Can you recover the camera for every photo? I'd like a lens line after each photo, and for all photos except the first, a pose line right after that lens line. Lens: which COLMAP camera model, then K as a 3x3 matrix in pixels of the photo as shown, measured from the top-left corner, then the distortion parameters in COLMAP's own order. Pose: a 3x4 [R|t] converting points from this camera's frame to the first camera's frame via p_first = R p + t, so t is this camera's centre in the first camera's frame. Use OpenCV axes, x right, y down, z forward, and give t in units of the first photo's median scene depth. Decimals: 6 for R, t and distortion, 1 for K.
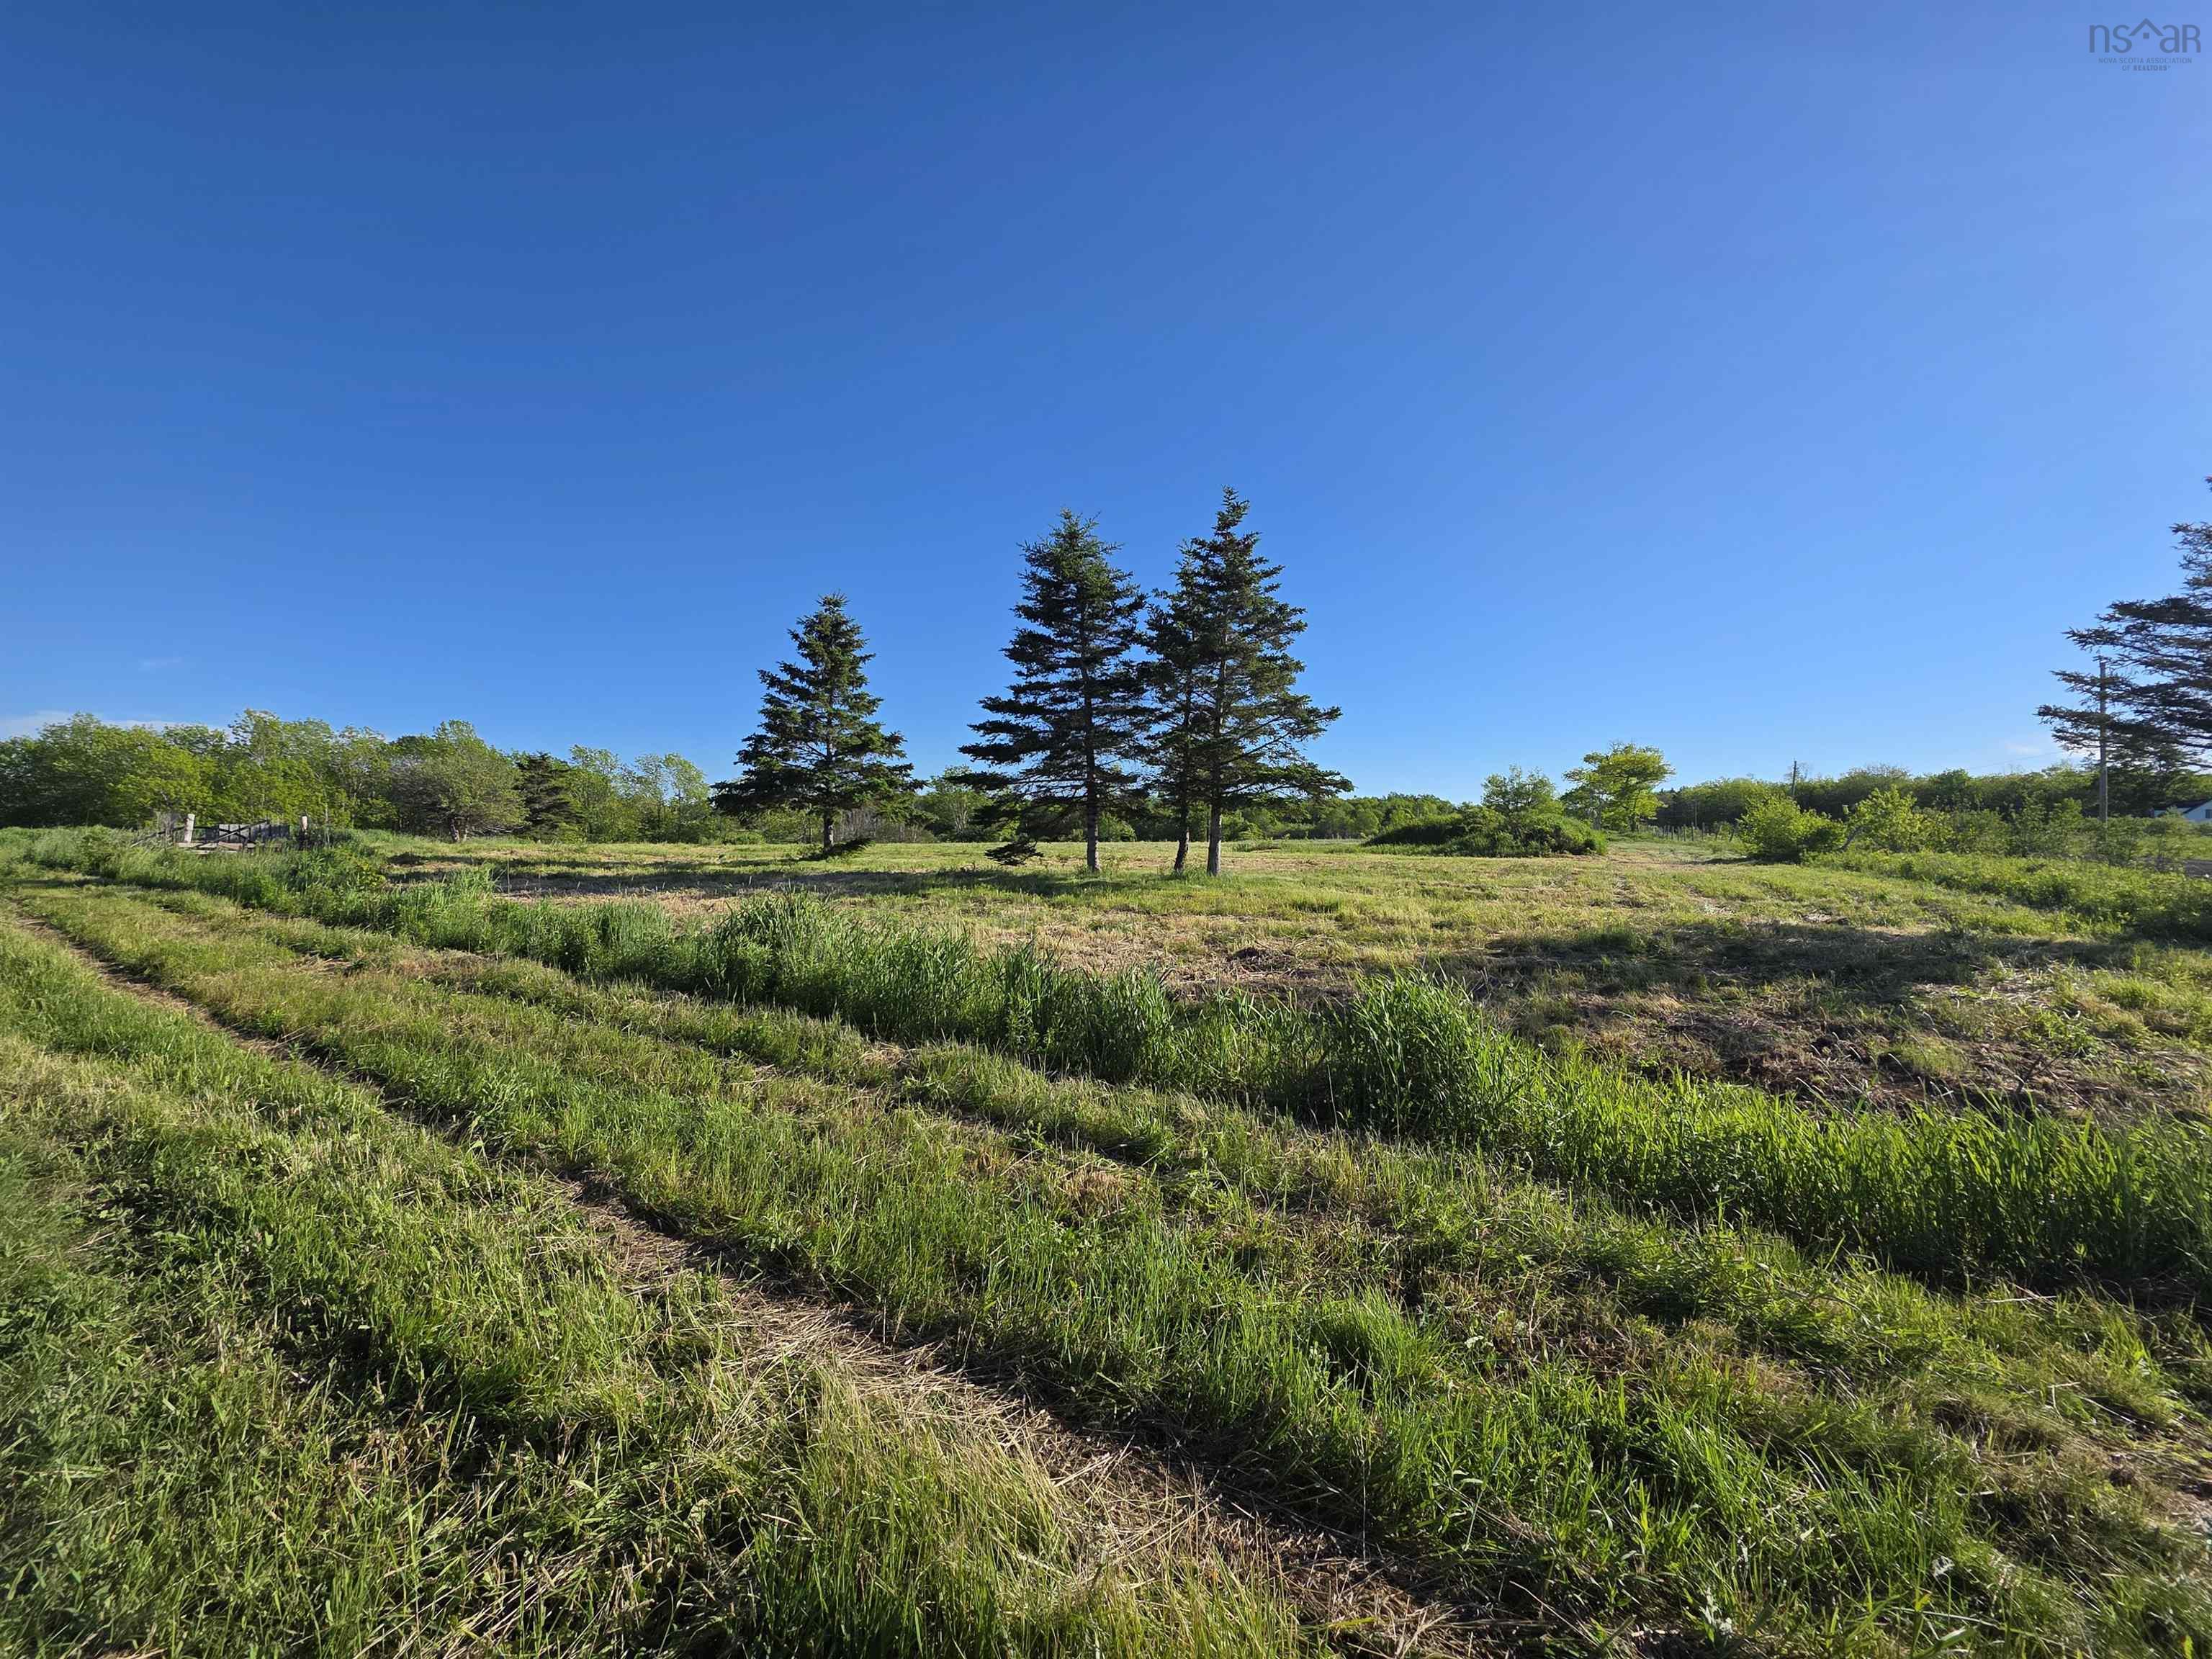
lens RADIAL K [[859.6, 0, 1095.0], [0, 859.6, 828.0], [0, 0, 1]] dist [-0.001544, -0.000234]
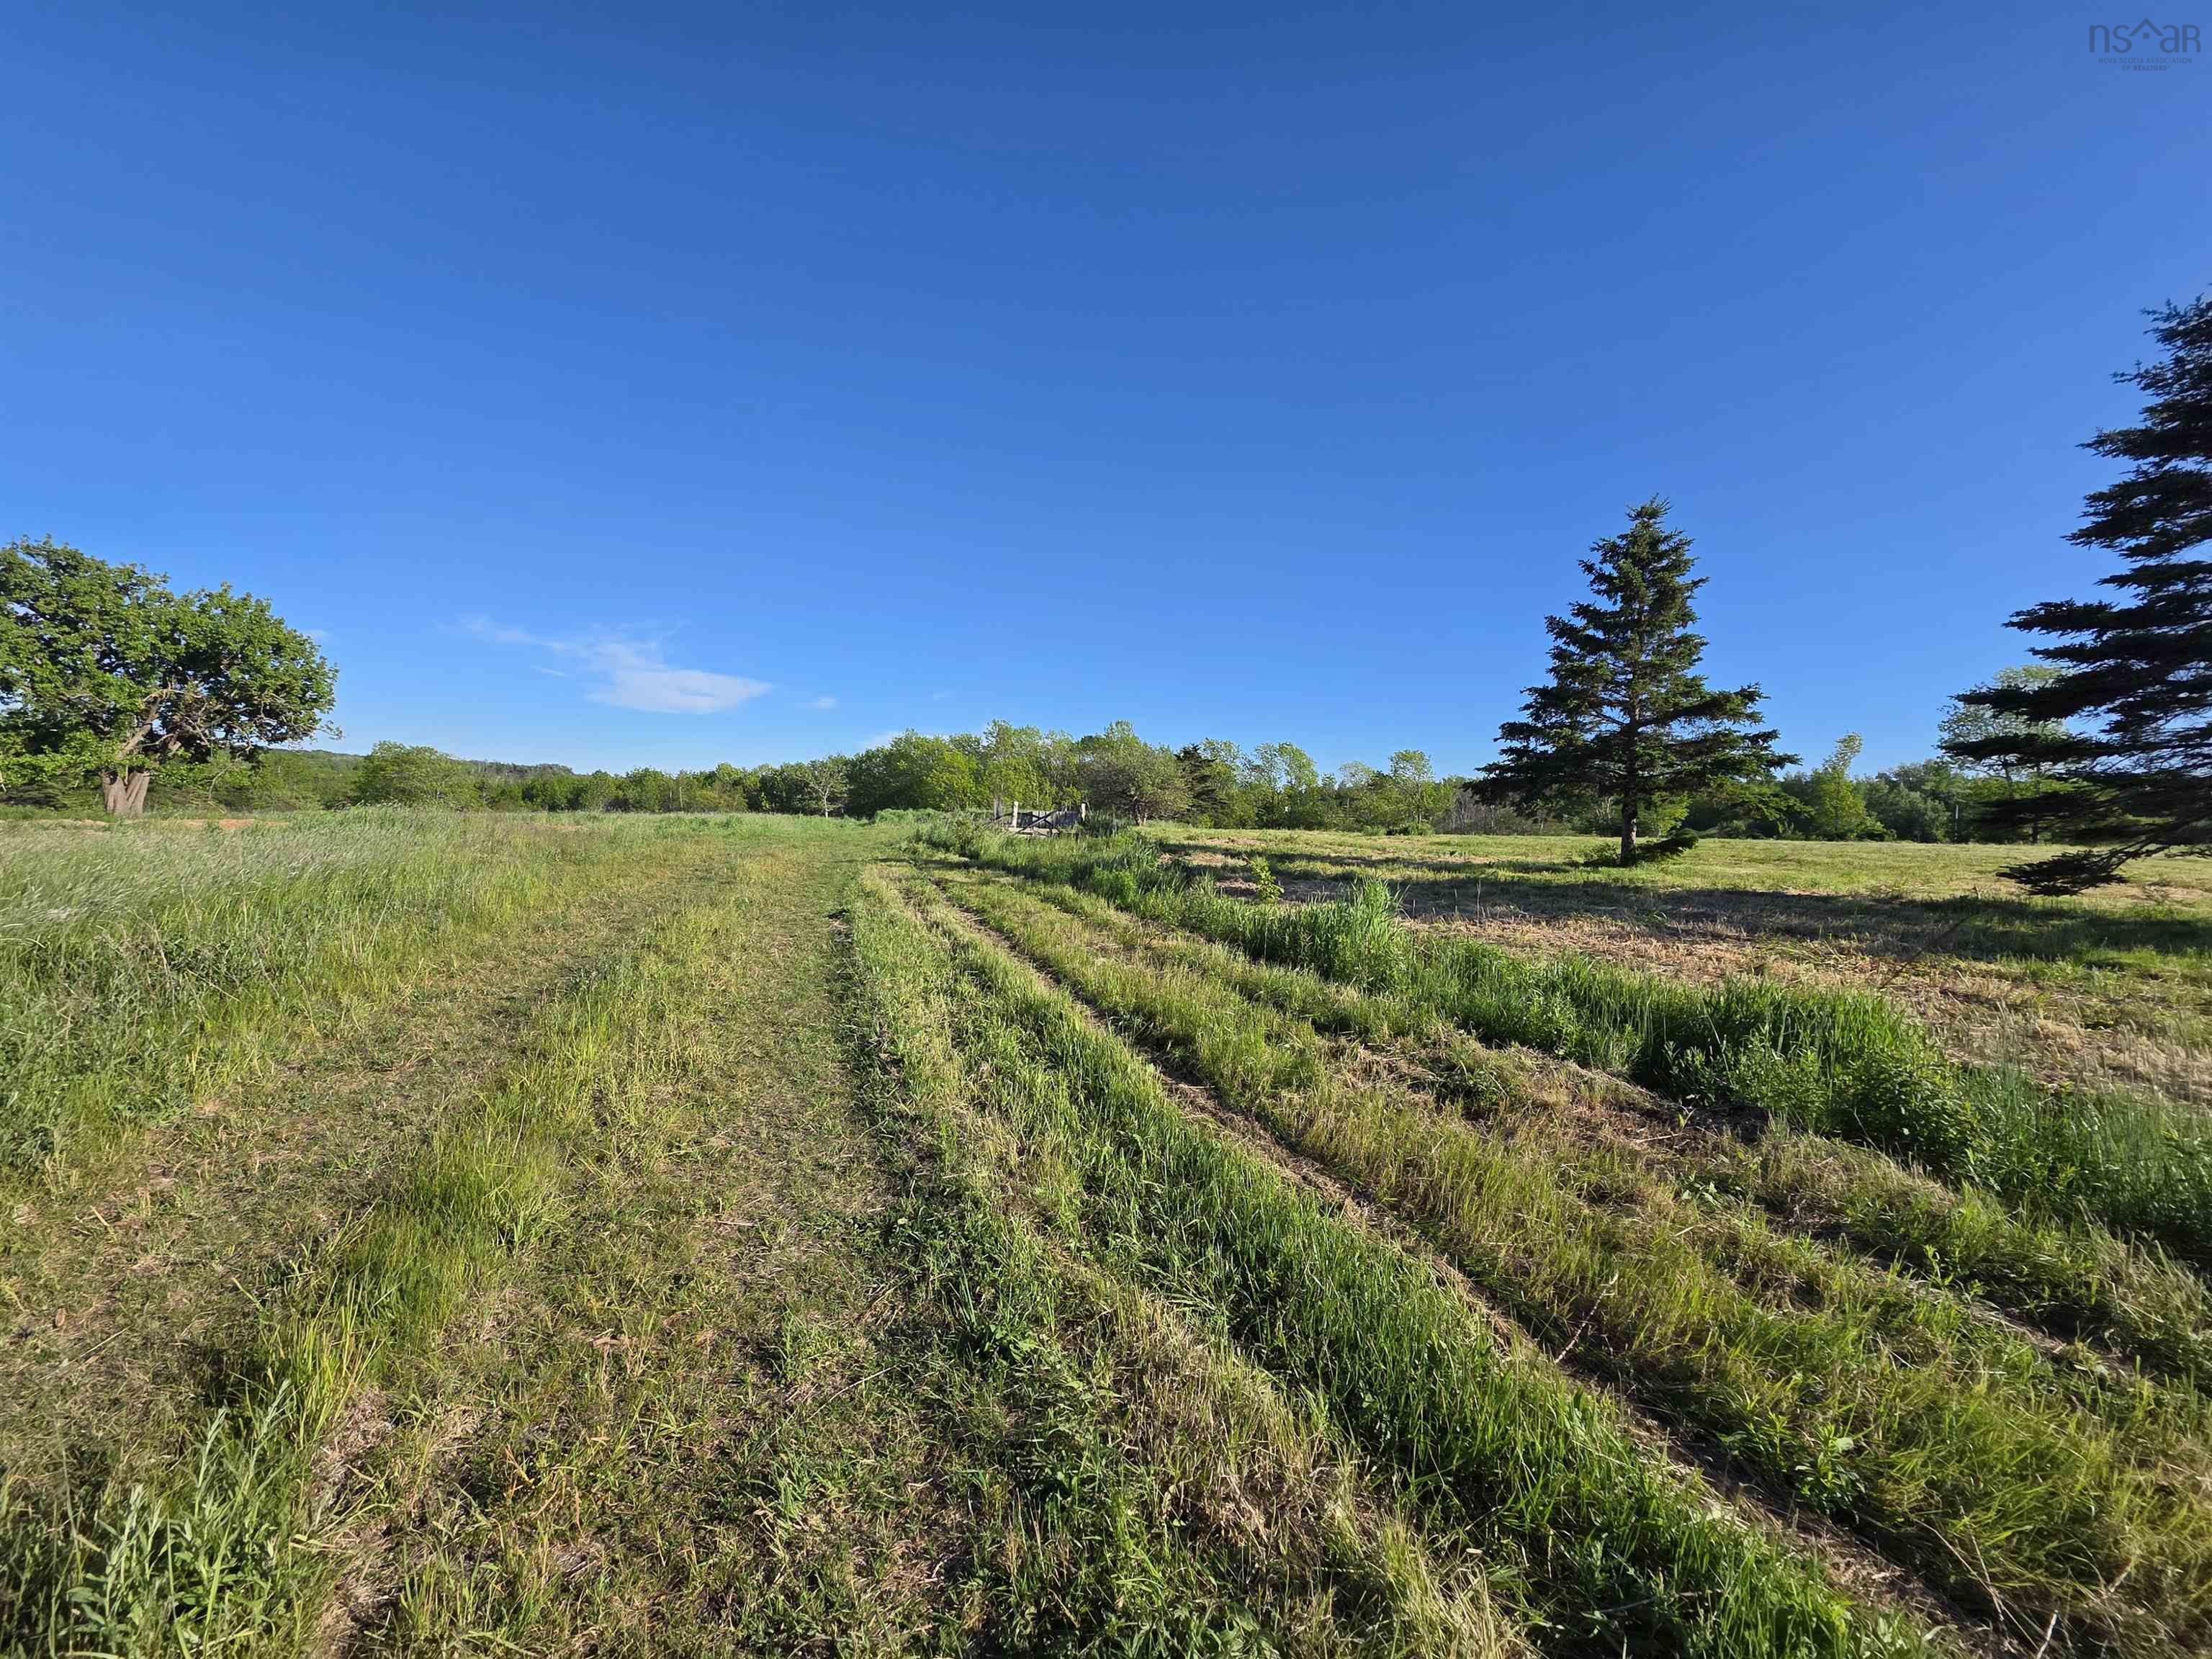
lens RADIAL K [[859.6, 0, 1095.0], [0, 859.6, 828.0], [0, 0, 1]] dist [-0.001544, -0.000234]
pose [[0.797744, 0.022700, -0.602569, -0.227670], [-0.013051, 0.999707, 0.020383, -0.004624], [0.602855, -0.008397, 0.797807, 0.131749]]
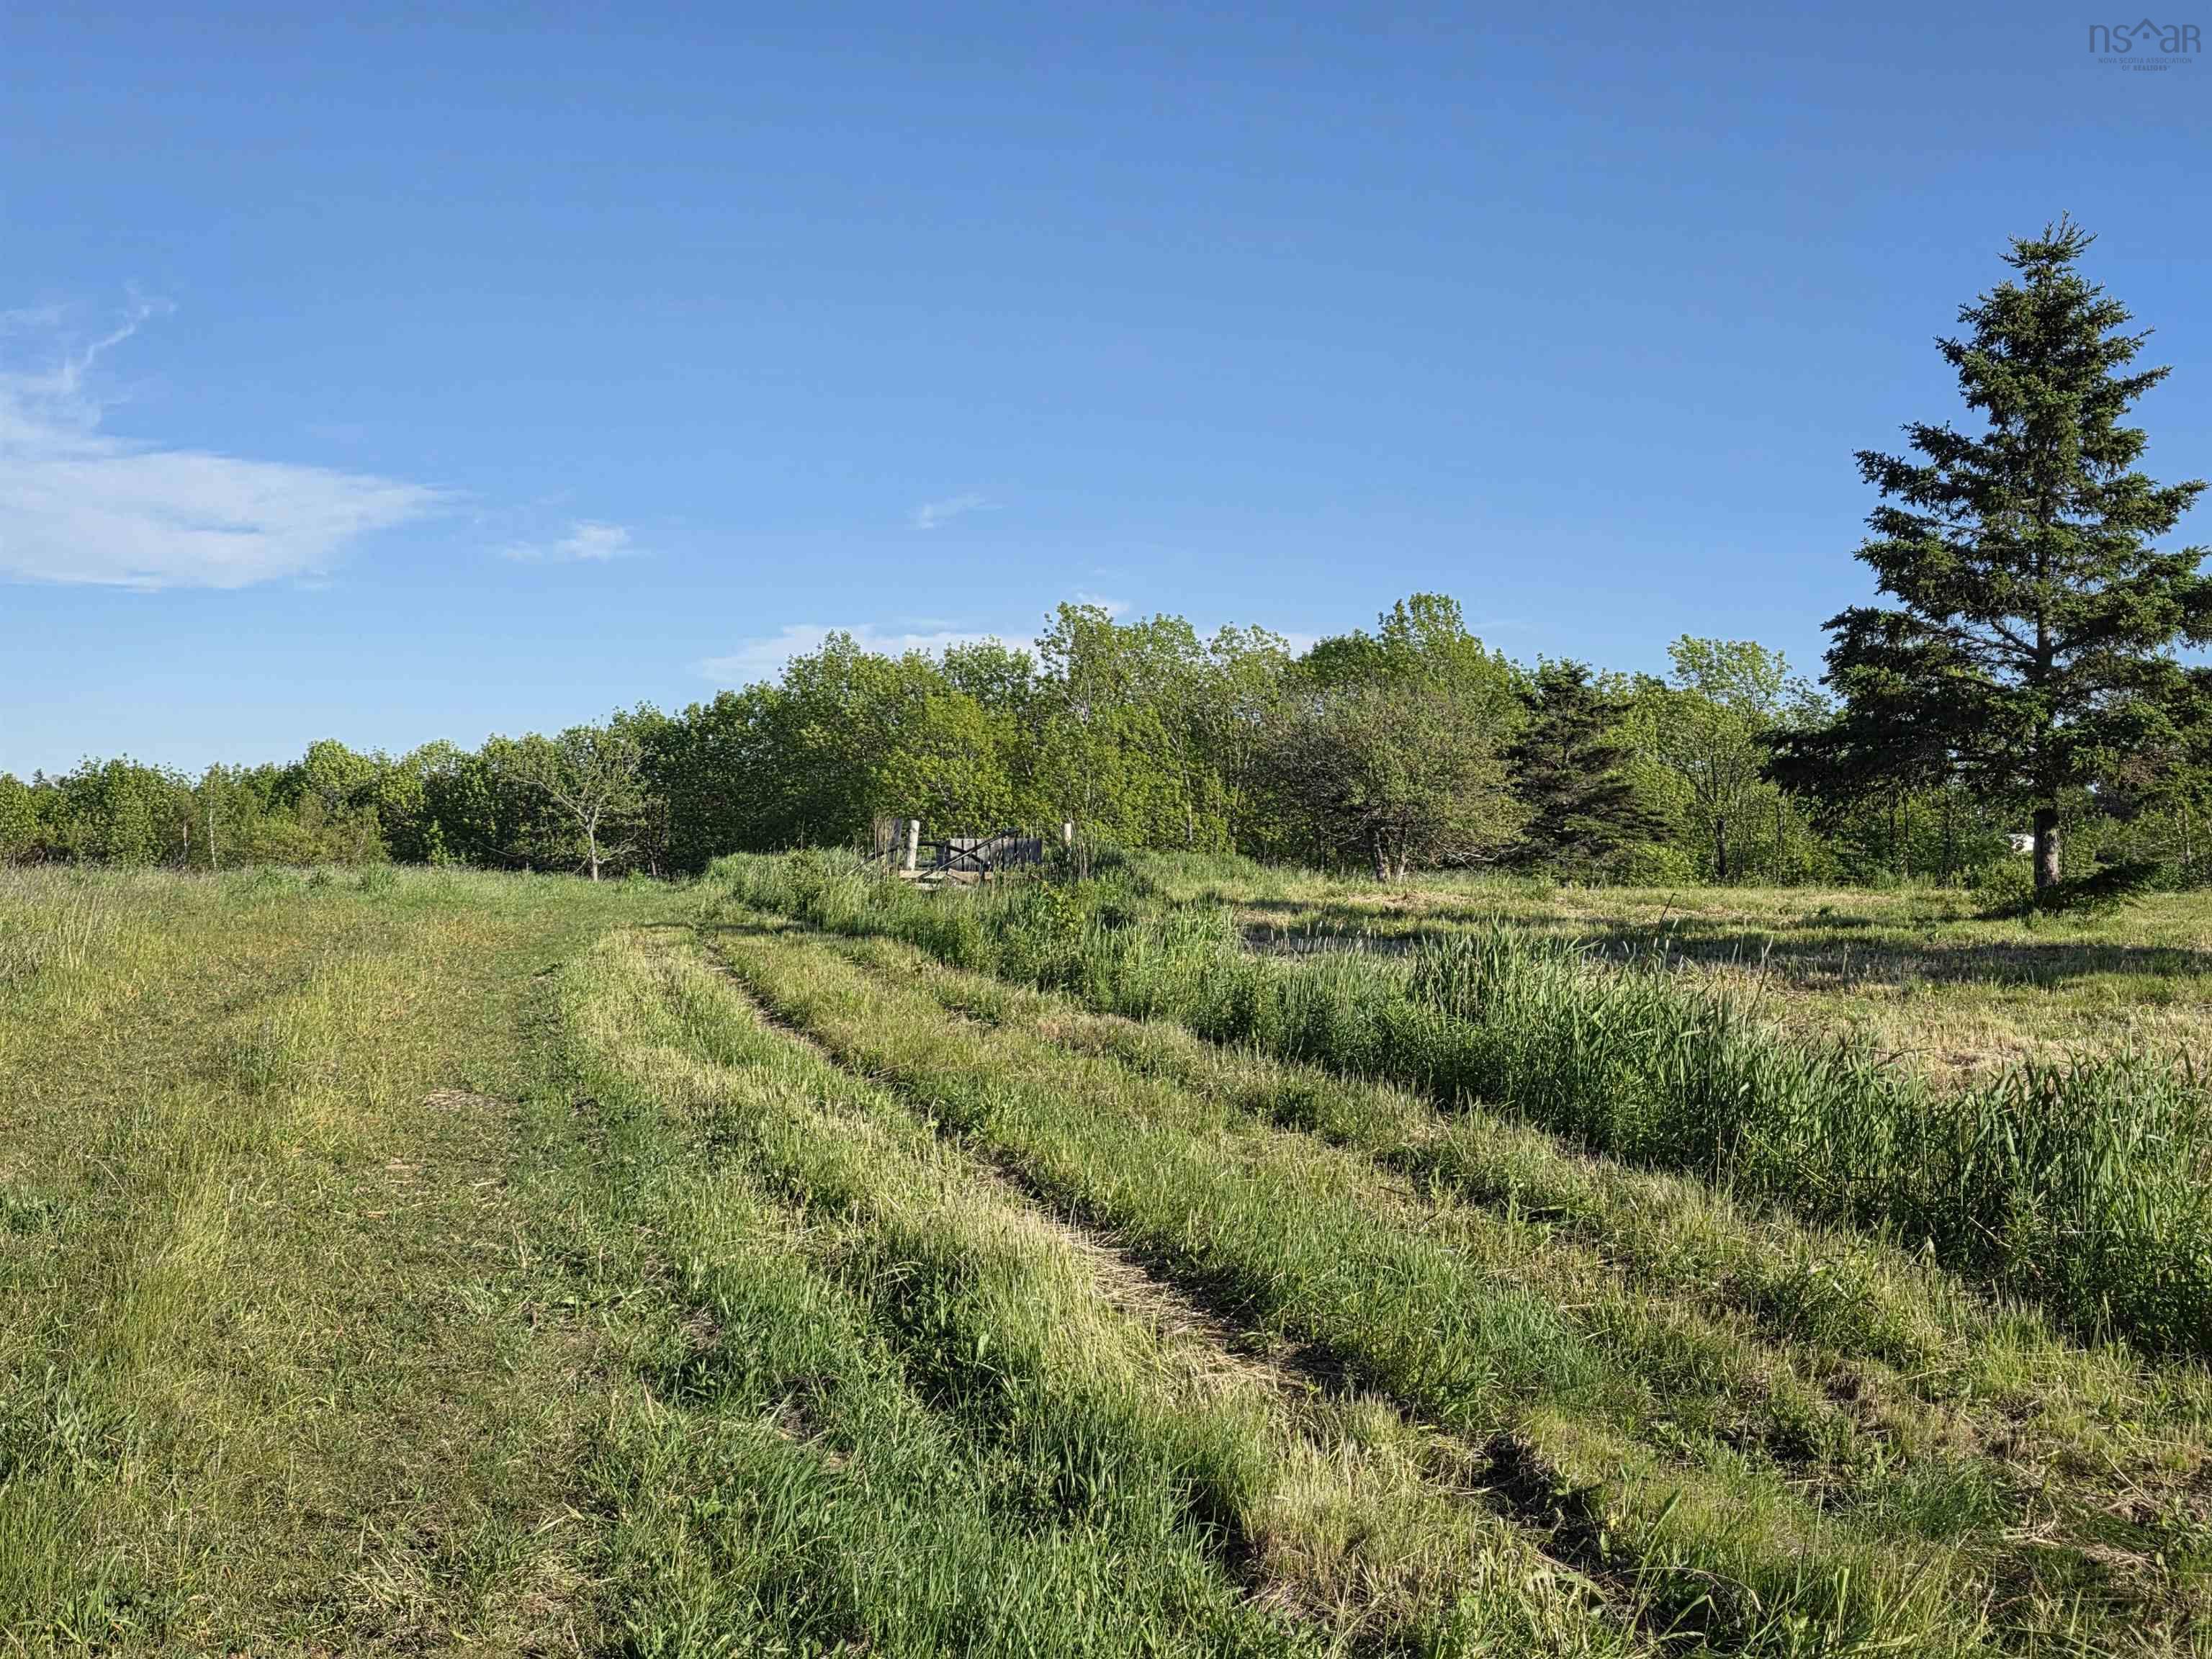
lens RADIAL K [[2708.2, 0, 1134.4], [0, 2708.2, 824.8], [0, 0, 1]] dist [0.057399, -0.041641]
pose [[0.722742, -0.013234, -0.690991, 0.235766], [0.005203, 0.999893, -0.013707, 0.008991], [0.691098, 0.006311, 0.722734, -0.162526]]
